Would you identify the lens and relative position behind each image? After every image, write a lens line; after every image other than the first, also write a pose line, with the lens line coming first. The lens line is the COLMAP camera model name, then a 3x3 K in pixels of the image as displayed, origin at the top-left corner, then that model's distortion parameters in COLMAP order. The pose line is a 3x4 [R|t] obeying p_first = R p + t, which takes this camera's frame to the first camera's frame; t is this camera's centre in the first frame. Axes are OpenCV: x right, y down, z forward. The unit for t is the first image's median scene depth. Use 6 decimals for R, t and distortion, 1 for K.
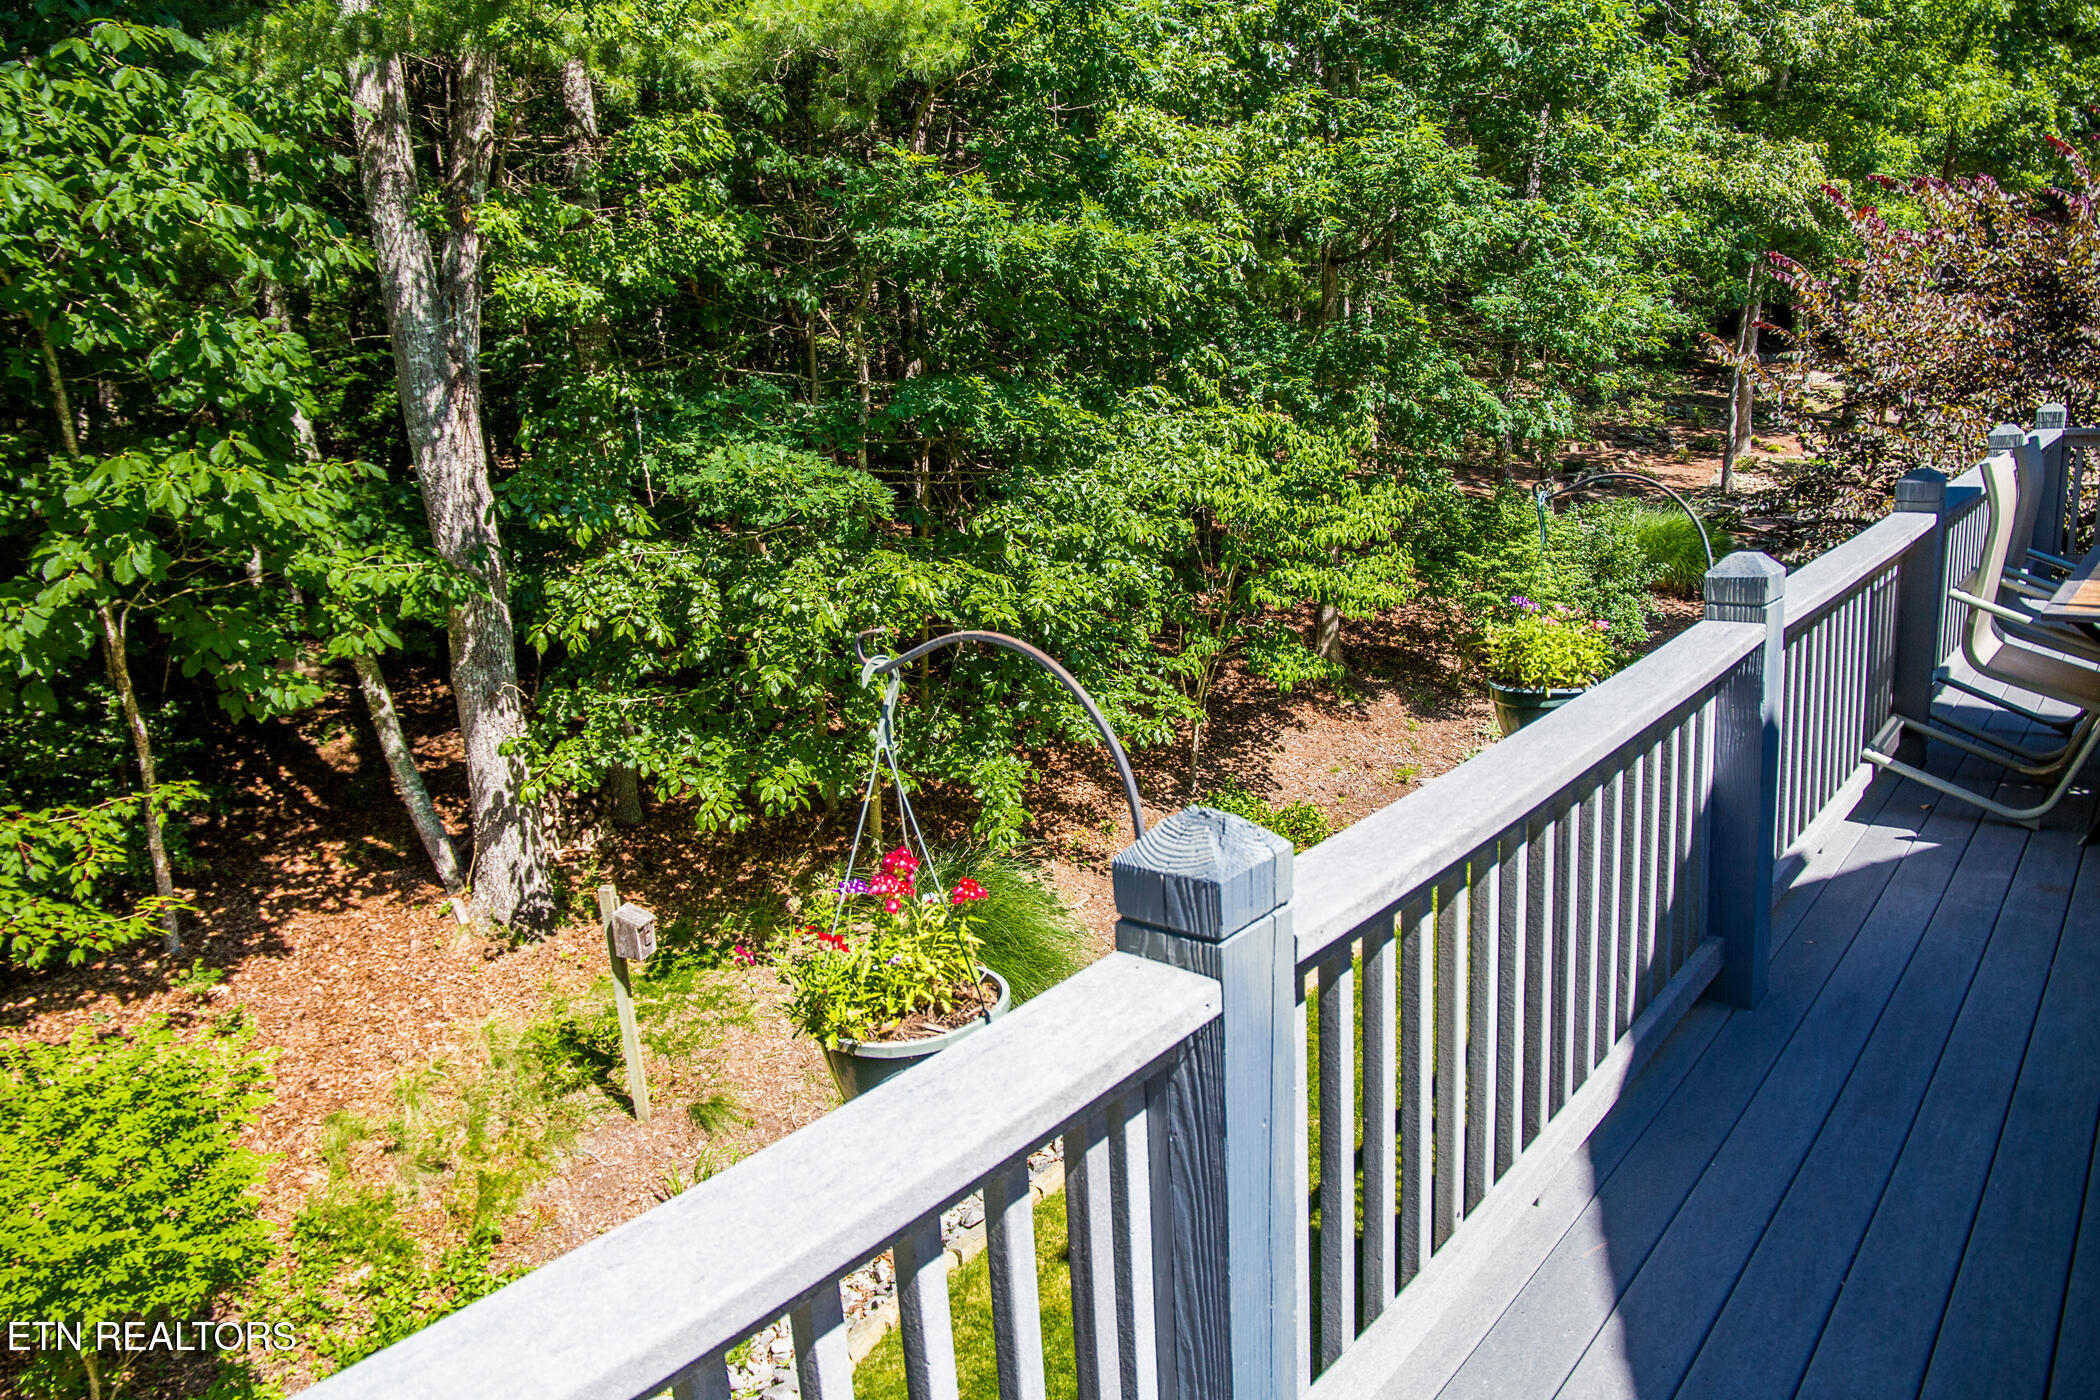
lens RADIAL K [[1489.5, 0, 1050.0], [0, 1489.5, 700.0], [0, 0, 1]] dist [-0.115853, 0.099915]
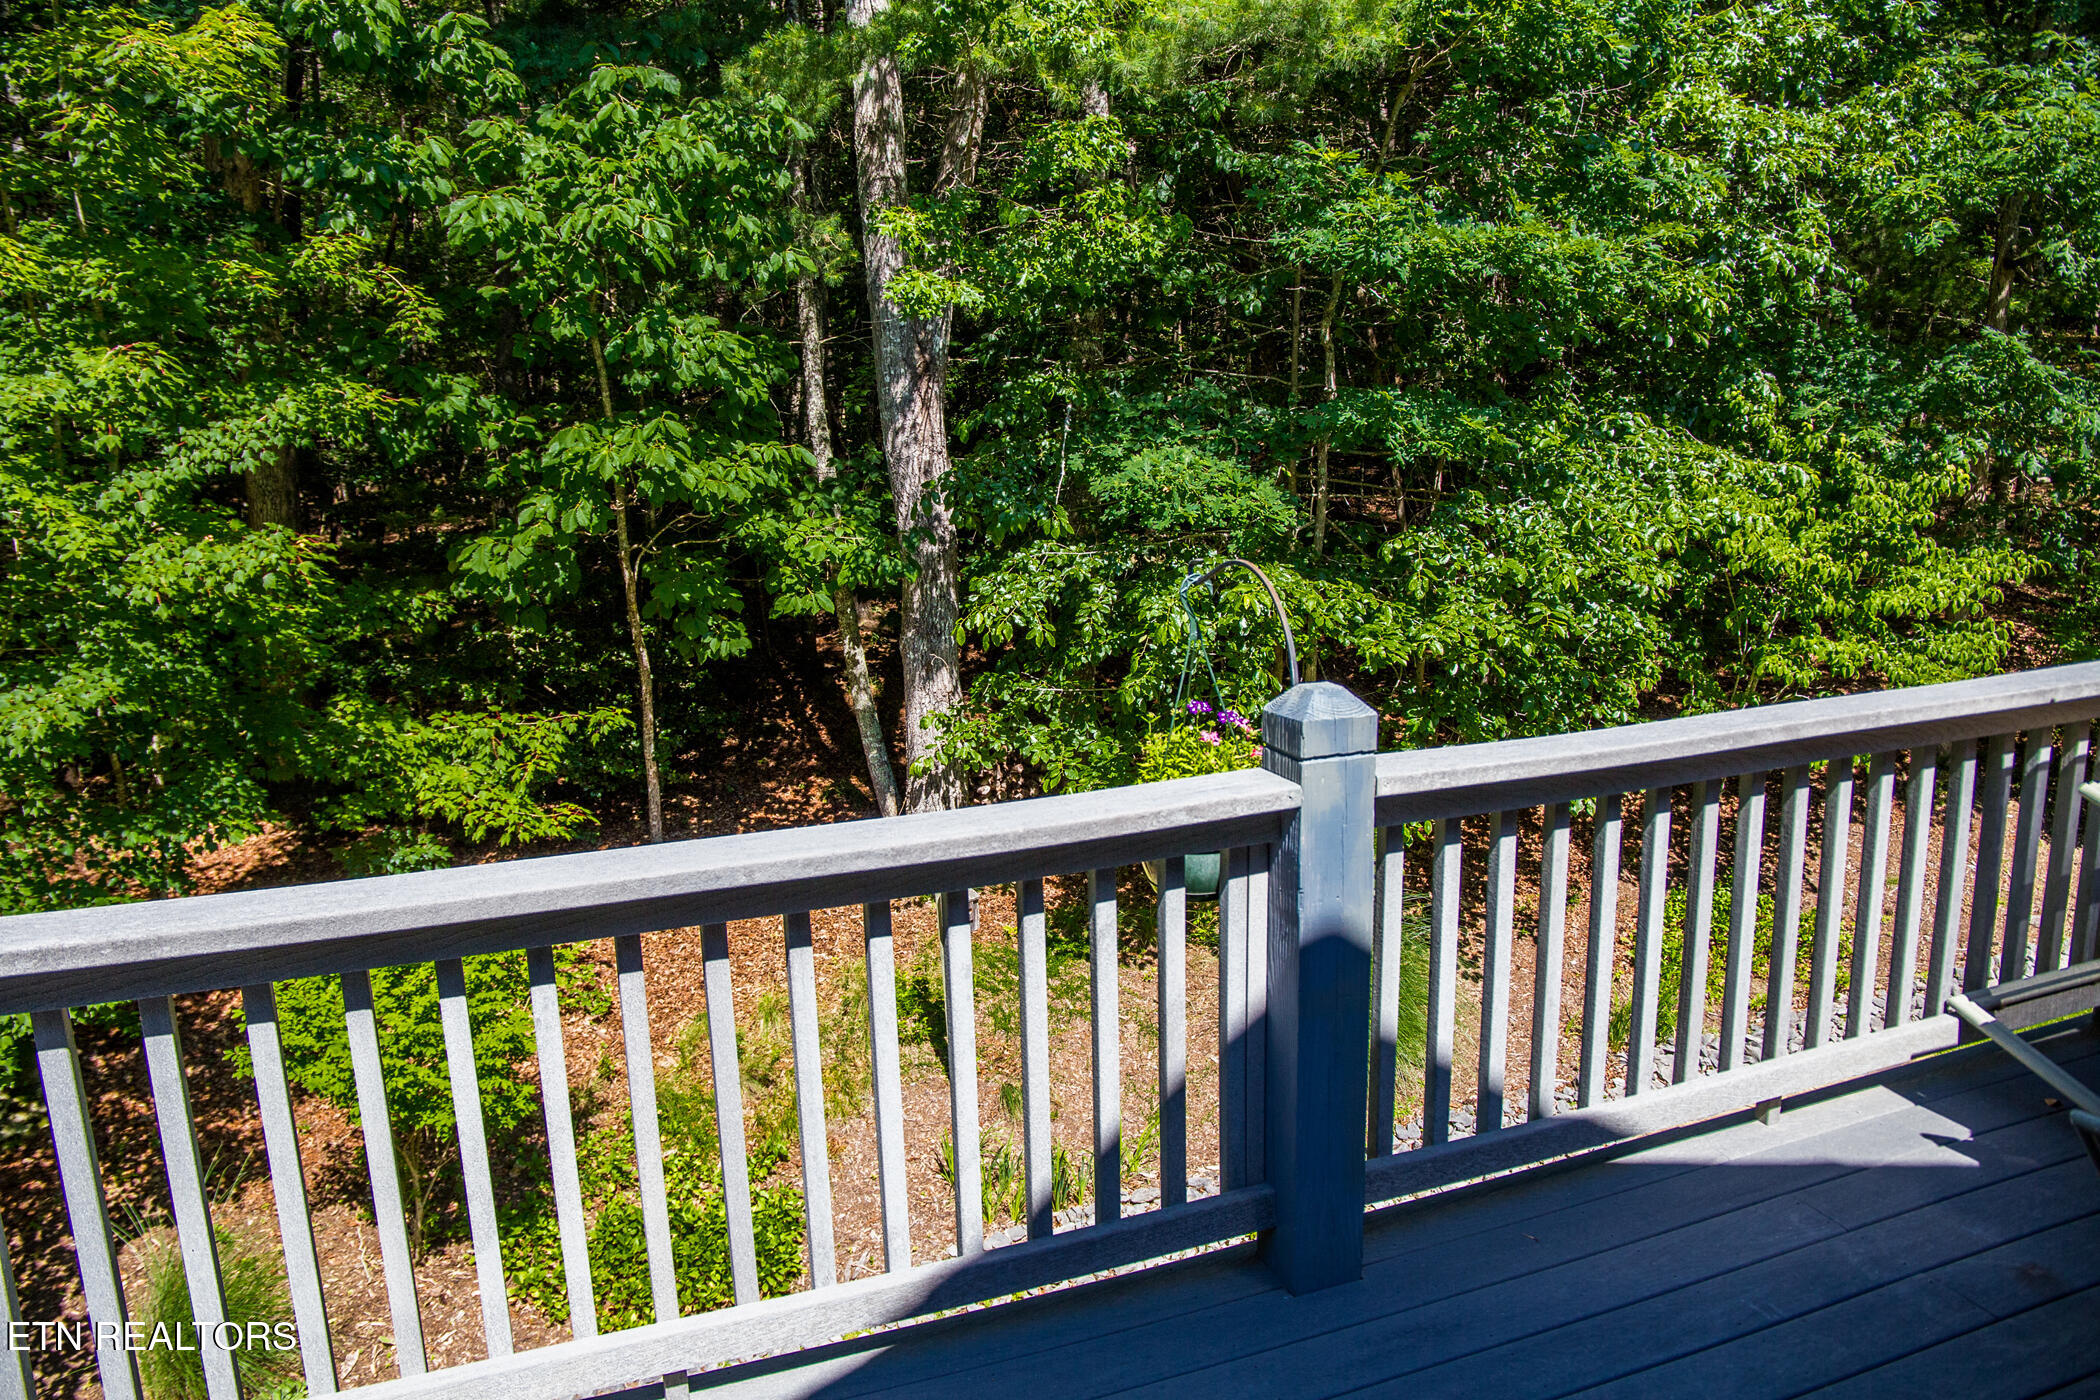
lens RADIAL K [[1489.5, 0, 1050.0], [0, 1489.5, 700.0], [0, 0, 1]] dist [-0.115853, 0.099915]
pose [[0.874324, 0.134701, -0.466277, 0.216249], [-0.133118, 0.990428, 0.036509, -0.031344], [0.466731, 0.030149, 0.883885, 0.089651]]
